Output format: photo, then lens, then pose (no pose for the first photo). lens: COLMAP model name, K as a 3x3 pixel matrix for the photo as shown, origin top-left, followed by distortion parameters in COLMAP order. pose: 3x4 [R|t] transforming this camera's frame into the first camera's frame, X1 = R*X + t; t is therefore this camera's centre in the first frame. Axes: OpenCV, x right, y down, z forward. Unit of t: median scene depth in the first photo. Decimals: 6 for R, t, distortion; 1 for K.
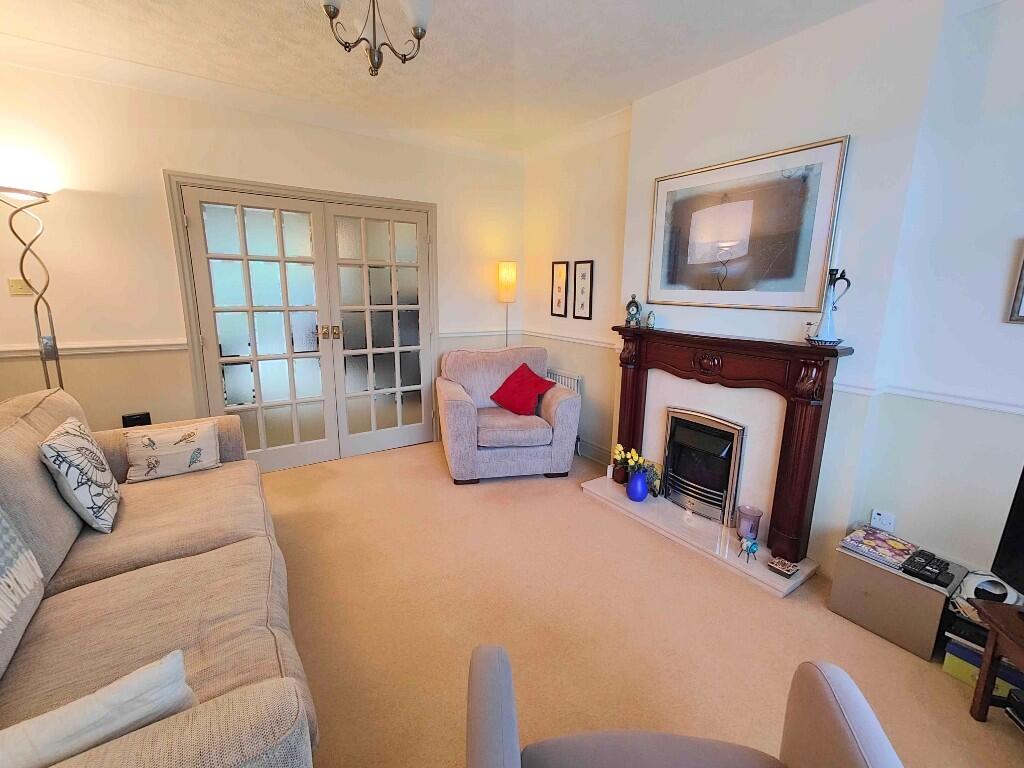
lens RADIAL K [[450.6, 0, 512.7], [0, 450.6, 382.5], [0, 0, 1]] dist [0.007814, 0.000299]
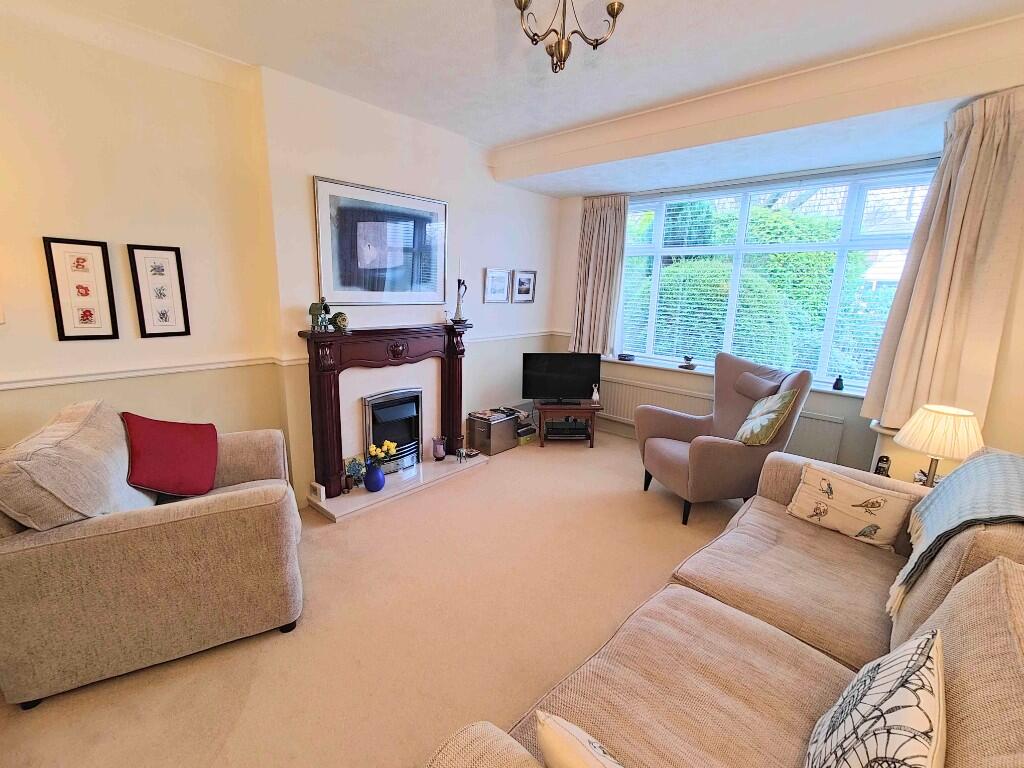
lens RADIAL K [[450.6, 0, 511.2], [0, 450.6, 378.4], [0, 0, 1]] dist [0.007814, 0.000299]
pose [[-0.222355, -0.221595, 0.949449, -0.797239], [0.173431, 0.949307, 0.262179, -0.226267], [-0.959417, 0.222960, -0.172652, 0.874612]]
